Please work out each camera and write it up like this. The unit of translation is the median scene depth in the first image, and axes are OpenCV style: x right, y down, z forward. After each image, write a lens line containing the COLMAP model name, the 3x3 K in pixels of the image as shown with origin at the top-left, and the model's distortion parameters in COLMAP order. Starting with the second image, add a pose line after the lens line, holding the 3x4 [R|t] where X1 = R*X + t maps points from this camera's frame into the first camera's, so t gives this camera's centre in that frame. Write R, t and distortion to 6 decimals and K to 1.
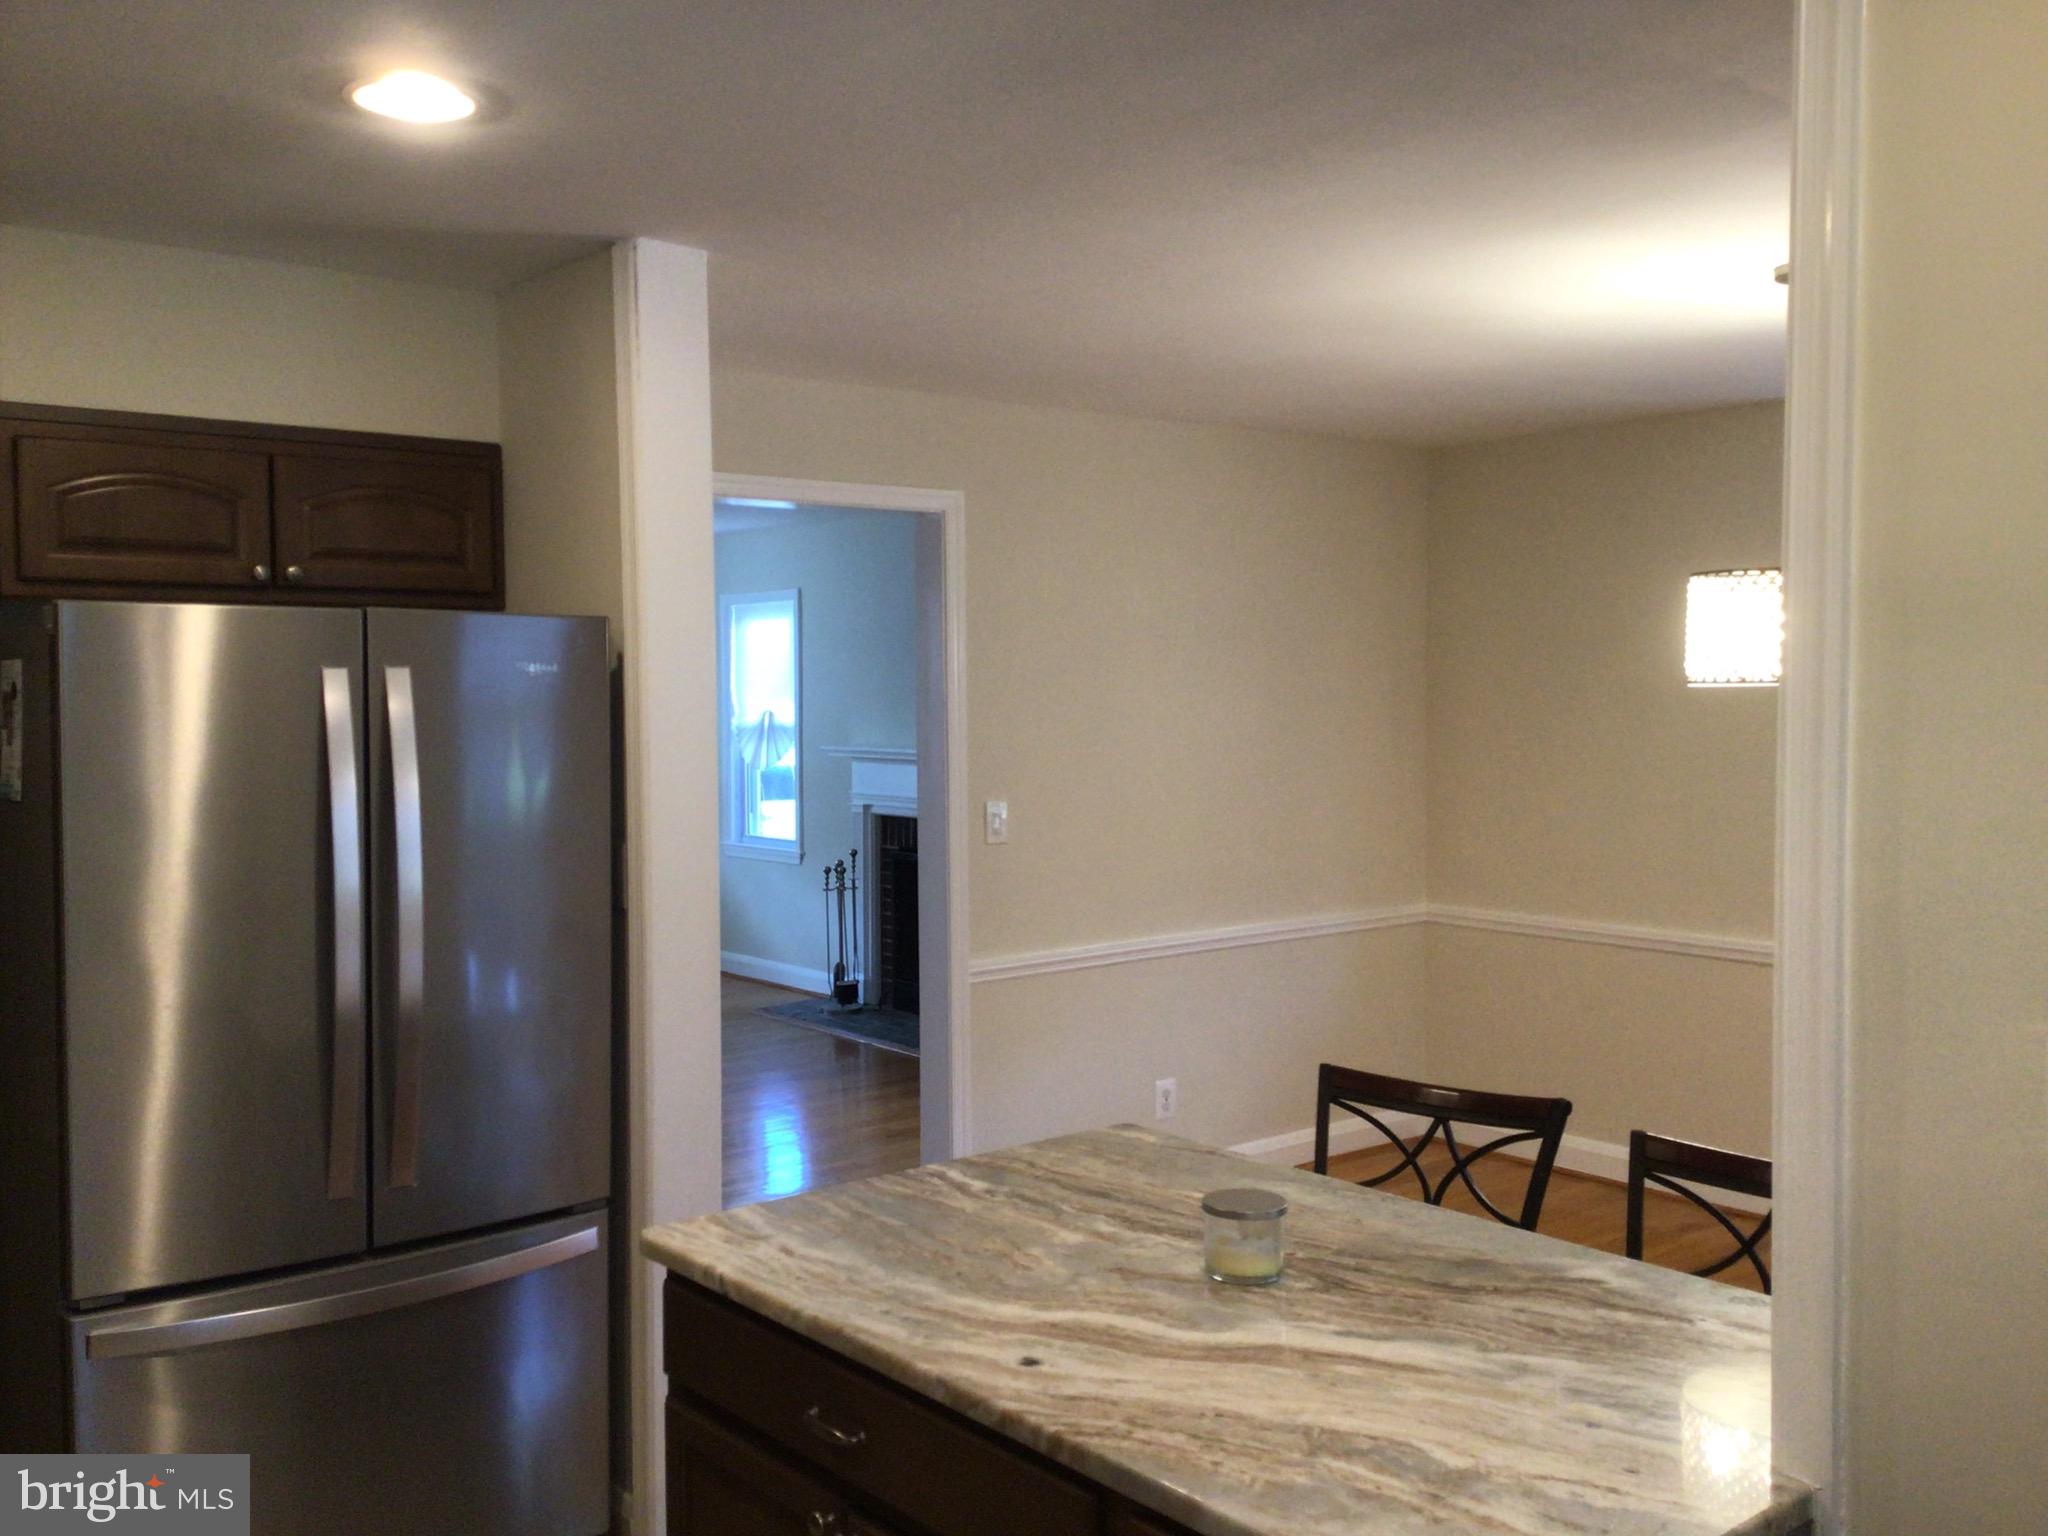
lens RADIAL K [[1820.9, 0, 1017.0], [0, 1820.9, 770.7], [0, 0, 1]] dist [0.094678, -0.159570]
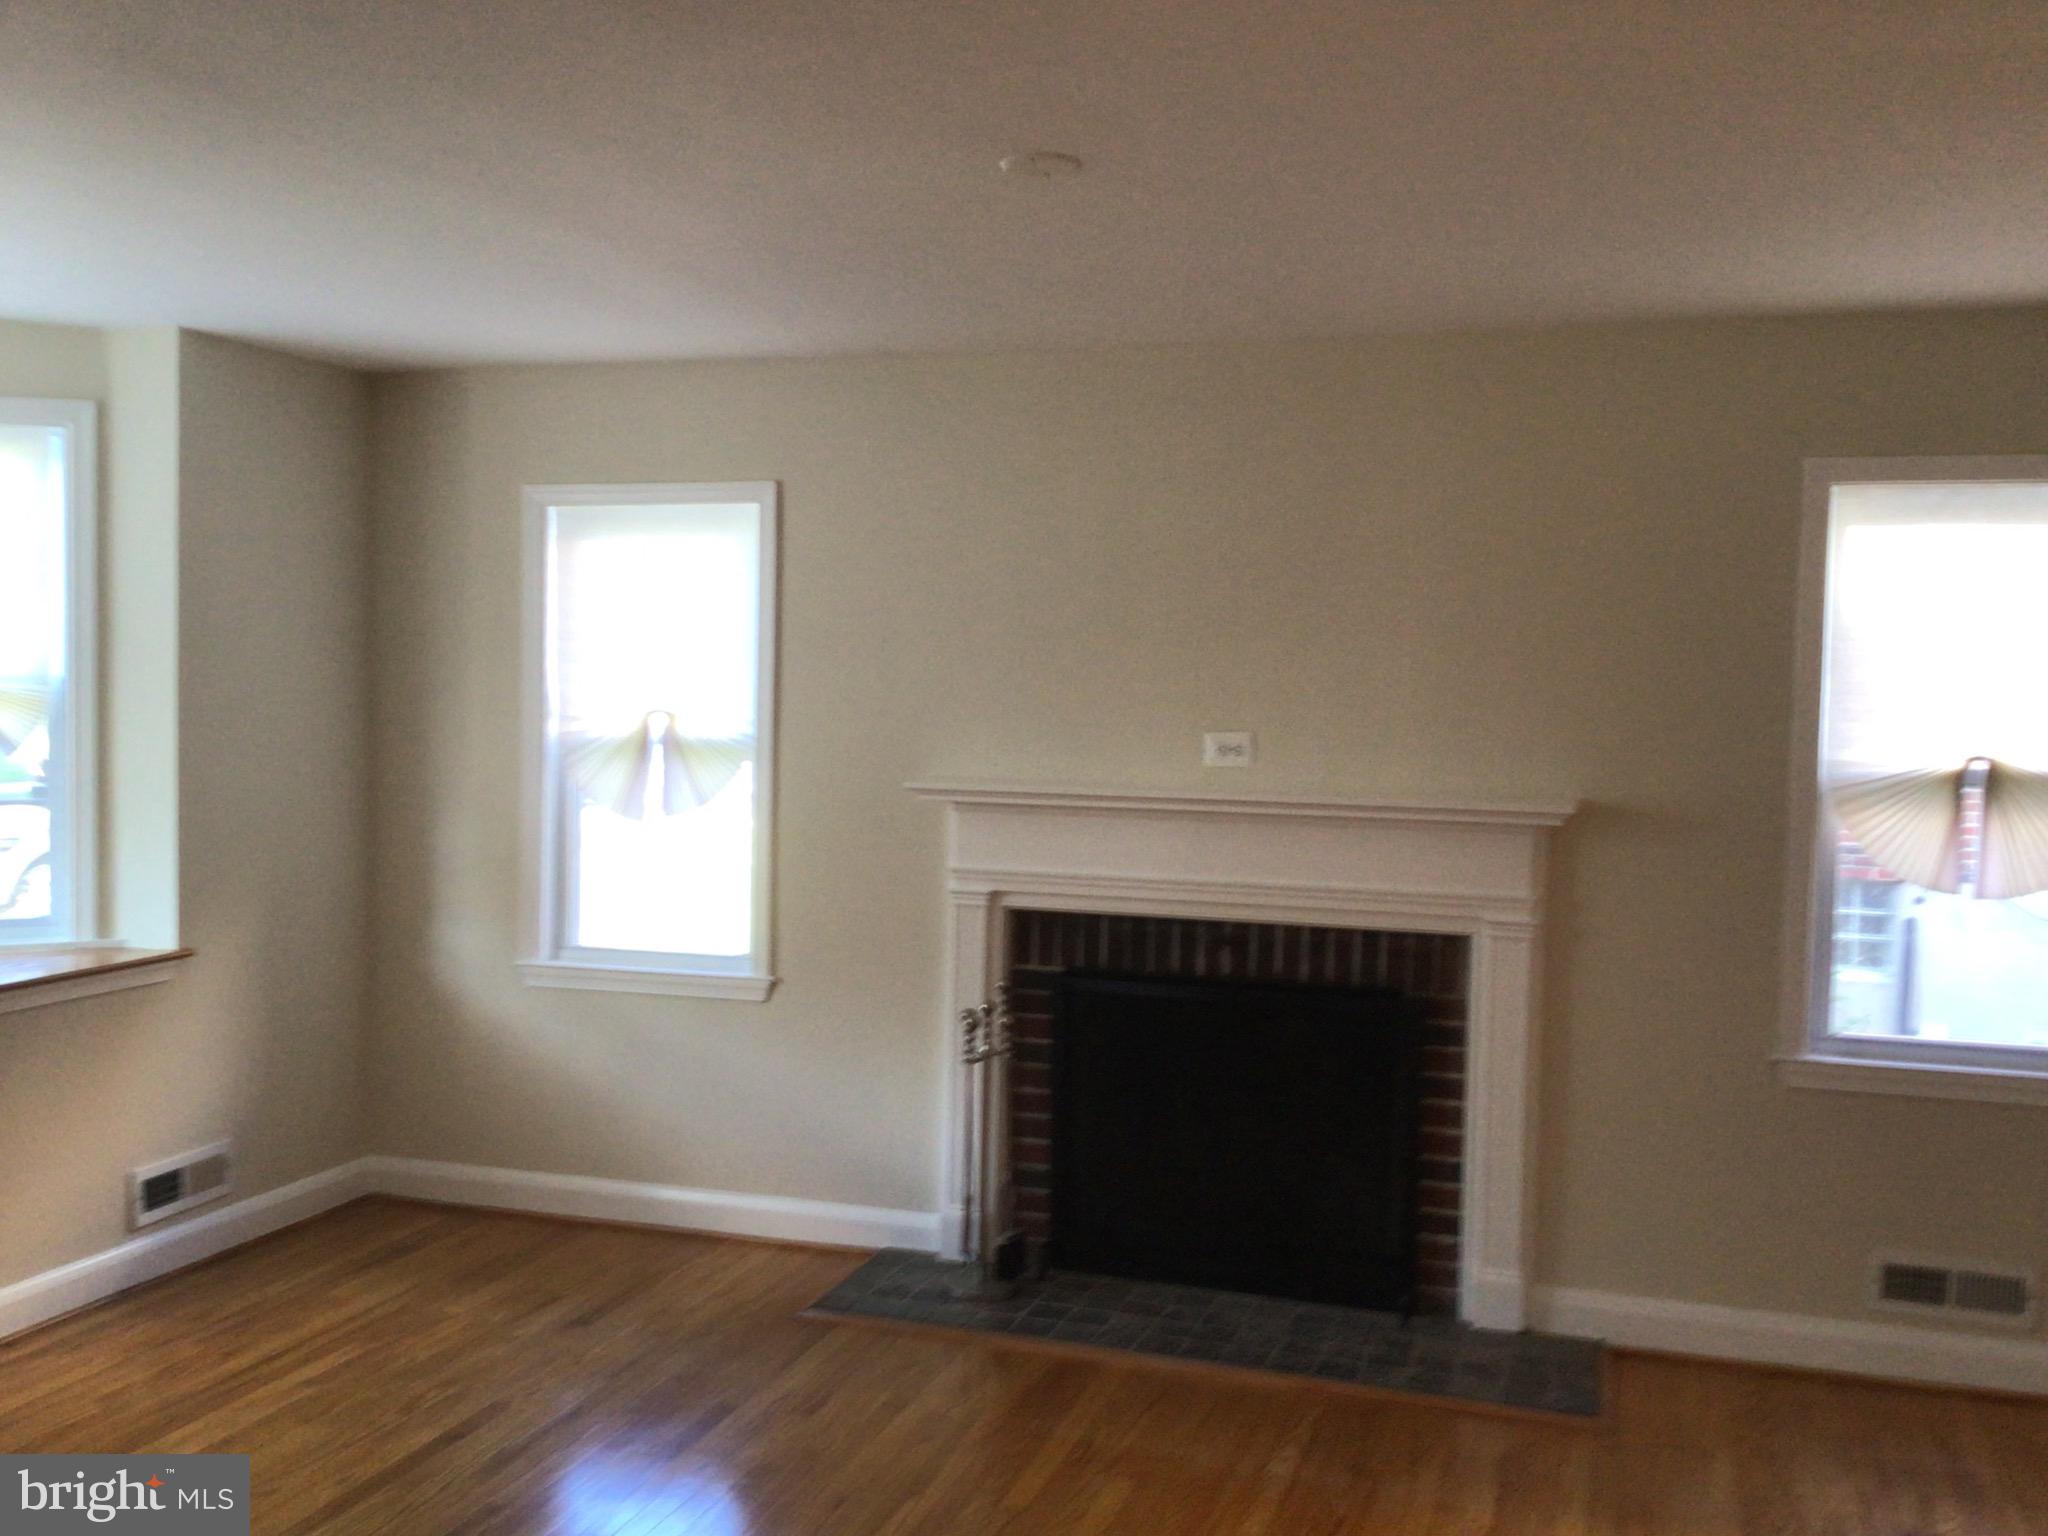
lens RADIAL K [[1850.3, 0, 994.9], [0, 1850.3, 744.8], [0, 0, 1]] dist [0.088814, -0.147280]
pose [[0.844967, -0.000076, 0.534818, -0.369254], [0.003872, 0.999975, -0.005975, -0.020932], [-0.534804, 0.007119, 0.844946, 0.533720]]
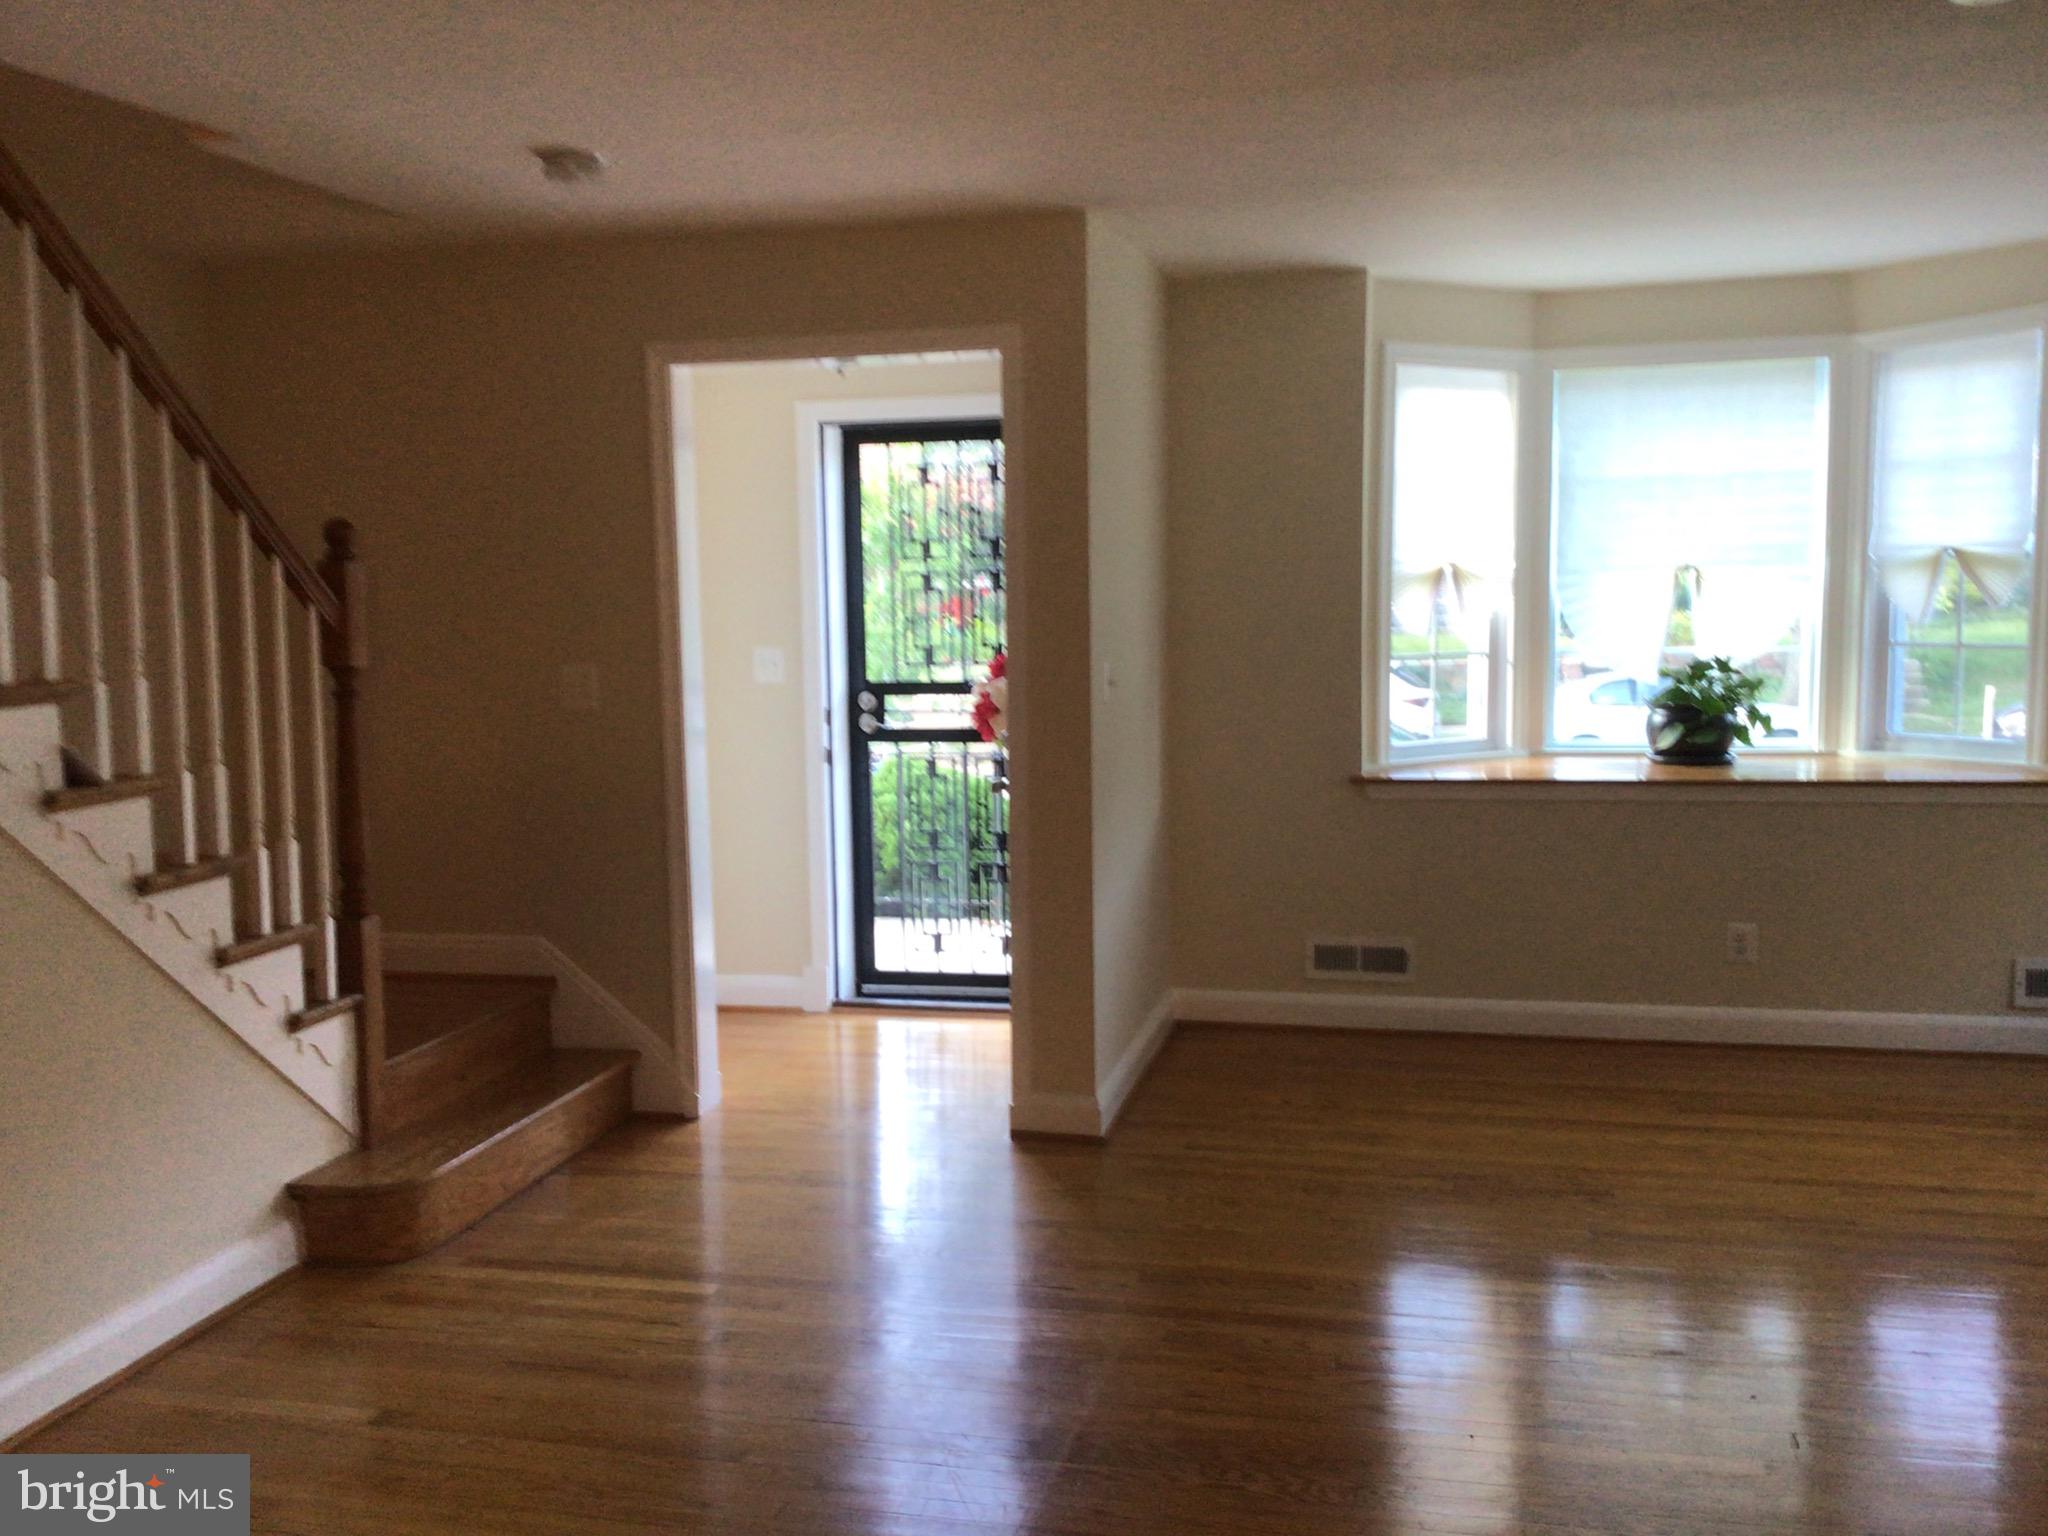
lens RADIAL K [[1850.3, 0, 994.9], [0, 1850.3, 744.8], [0, 0, 1]] dist [0.088814, -0.147280]
pose [[0.587987, 0.068285, -0.805983, 0.000398], [-0.020538, 0.997369, 0.069516, -0.012356], [0.808609, -0.024322, 0.587843, 0.471106]]
